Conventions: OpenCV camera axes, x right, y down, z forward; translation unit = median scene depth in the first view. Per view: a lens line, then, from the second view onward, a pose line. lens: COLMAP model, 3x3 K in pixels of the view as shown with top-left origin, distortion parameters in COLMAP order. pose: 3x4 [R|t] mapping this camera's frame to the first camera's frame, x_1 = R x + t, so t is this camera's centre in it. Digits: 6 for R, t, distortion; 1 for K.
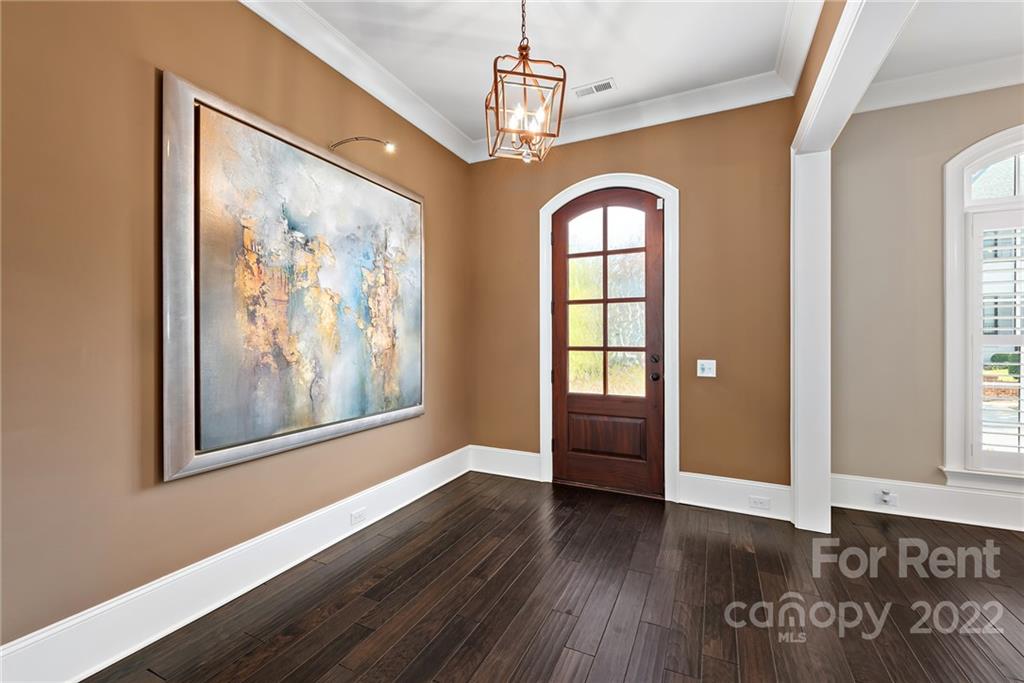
lens RADIAL K [[421.5, 0, 515.1], [0, 421.5, 333.1], [0, 0, 1]] dist [0.001437, -0.000102]
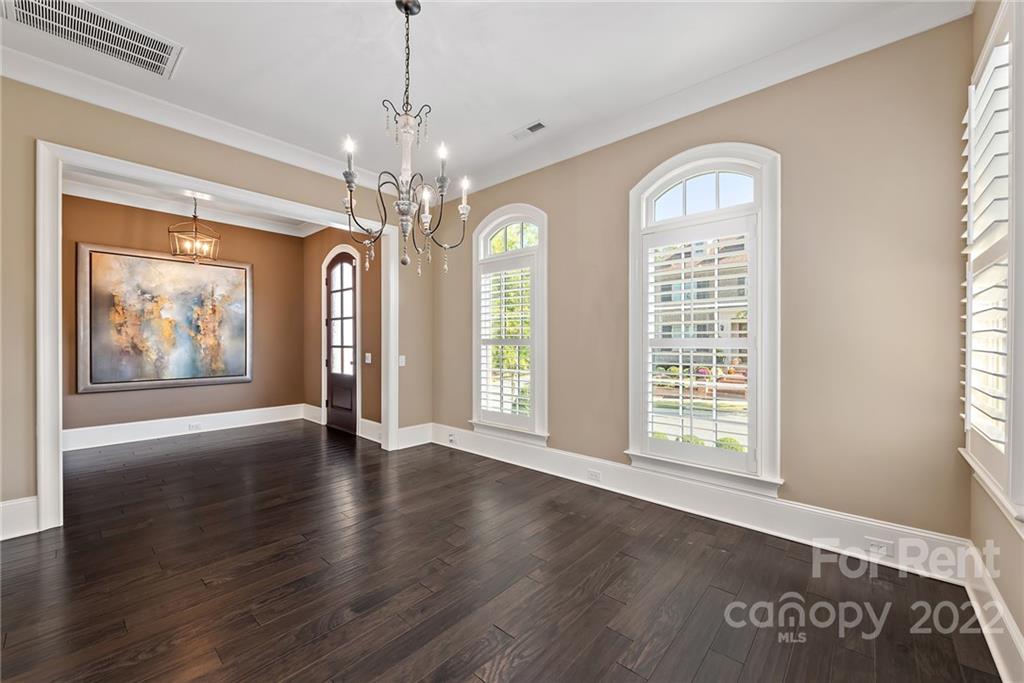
lens RADIAL K [[400.9, 0, 513.3], [0, 400.9, 336.1], [0, 0, 1]] dist [0.001255, 0.000198]
pose [[0.957794, -0.003959, -0.287427, 1.712804], [0.003936, 0.999992, -0.000657, -0.002137], [0.287428, -0.000502, 0.957802, -0.444504]]
